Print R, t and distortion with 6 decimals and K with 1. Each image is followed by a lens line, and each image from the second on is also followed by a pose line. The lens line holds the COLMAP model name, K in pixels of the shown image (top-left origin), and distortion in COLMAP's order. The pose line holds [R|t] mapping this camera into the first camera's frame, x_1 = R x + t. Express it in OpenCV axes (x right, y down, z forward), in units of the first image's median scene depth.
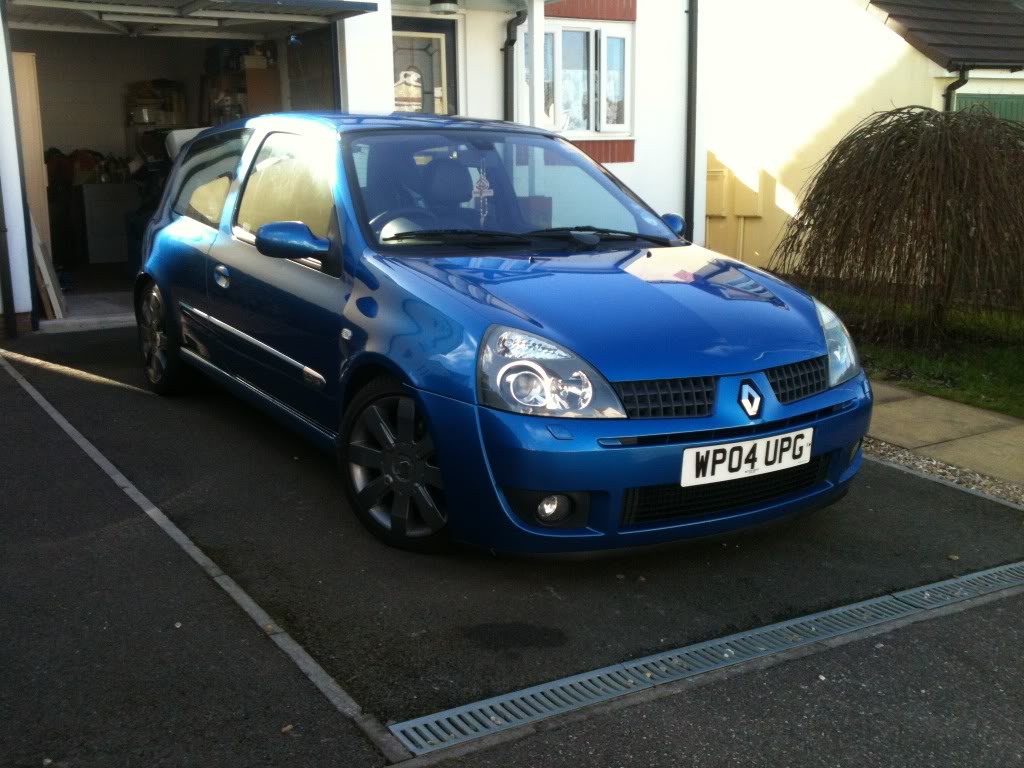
lens RADIAL K [[1028.1, 0, 498.0], [0, 1028.1, 434.8], [0, 0, 1]] dist [0.017333, -0.005430]
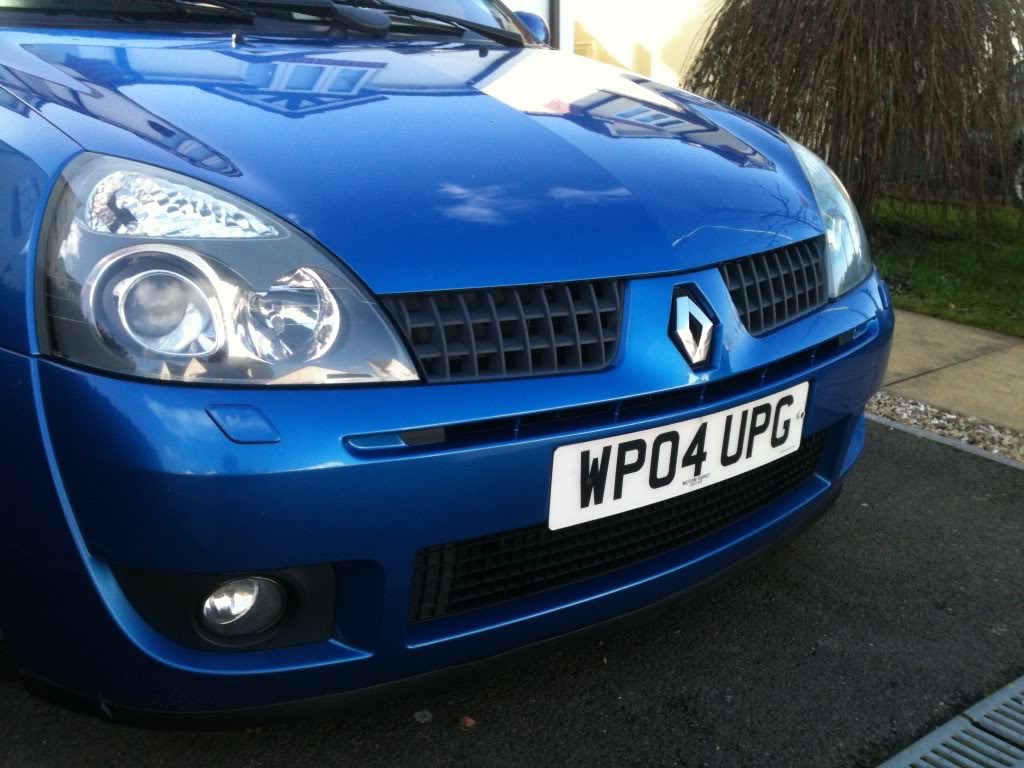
lens RADIAL K [[1028.1, 0, 498.0], [0, 1028.1, 434.8], [0, 0, 1]] dist [0.017333, -0.005430]
pose [[0.991719, -0.030023, 0.124865, 0.098665], [0.019007, 0.995895, 0.088493, -0.029332], [-0.127009, -0.085387, 0.988219, 0.549576]]
